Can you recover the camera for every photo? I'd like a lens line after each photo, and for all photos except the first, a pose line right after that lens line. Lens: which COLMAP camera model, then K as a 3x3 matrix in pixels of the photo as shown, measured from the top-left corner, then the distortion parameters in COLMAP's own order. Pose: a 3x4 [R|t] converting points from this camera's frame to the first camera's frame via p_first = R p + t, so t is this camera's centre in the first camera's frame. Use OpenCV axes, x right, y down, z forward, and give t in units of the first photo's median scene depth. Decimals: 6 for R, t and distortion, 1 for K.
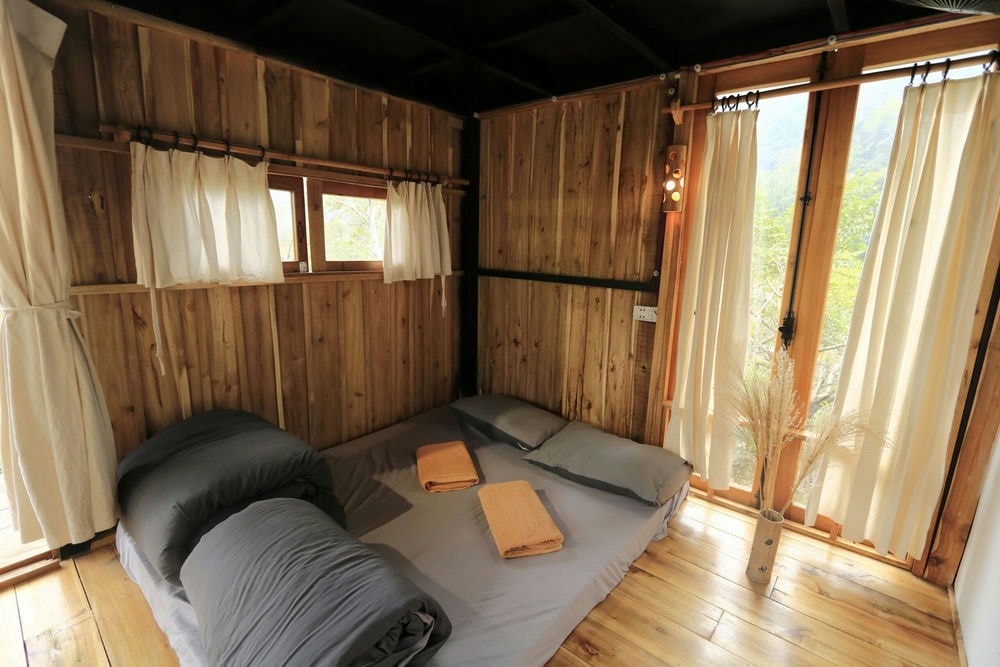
lens RADIAL K [[459.5, 0, 498.9], [0, 459.5, 331.8], [0, 0, 1]] dist [-0.007896, 0.001730]
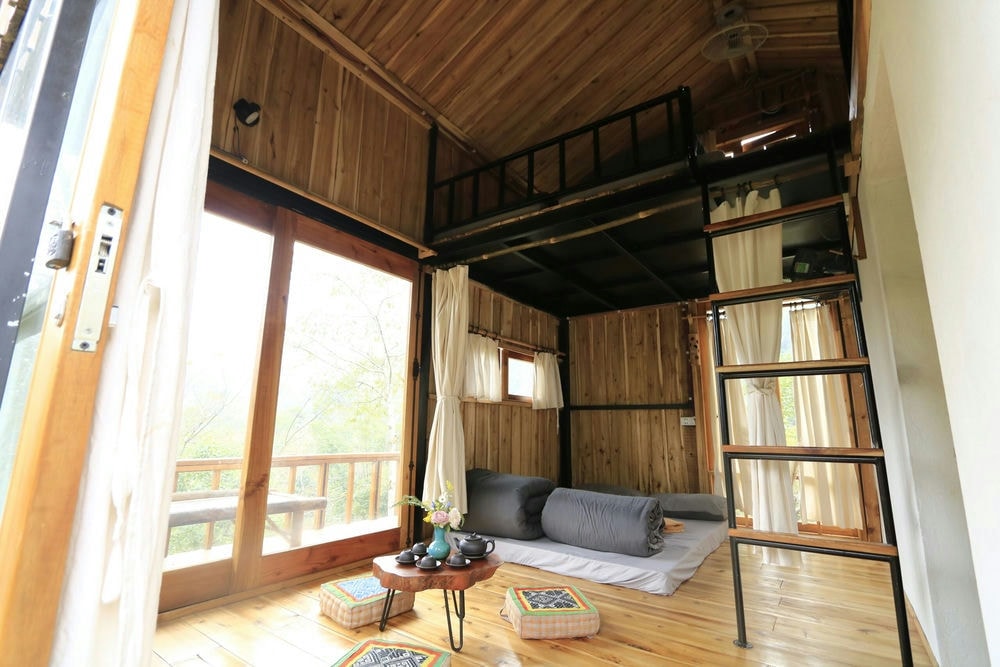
lens RADIAL K [[459.5, 0, 503.8], [0, 459.5, 338.5], [0, 0, 1]] dist [-0.007896, 0.001730]
pose [[0.994429, 0.005049, 0.105289, -0.543208], [0.035047, 0.926190, -0.375424, 0.286767], [-0.099413, 0.377022, 0.920854, -0.644839]]
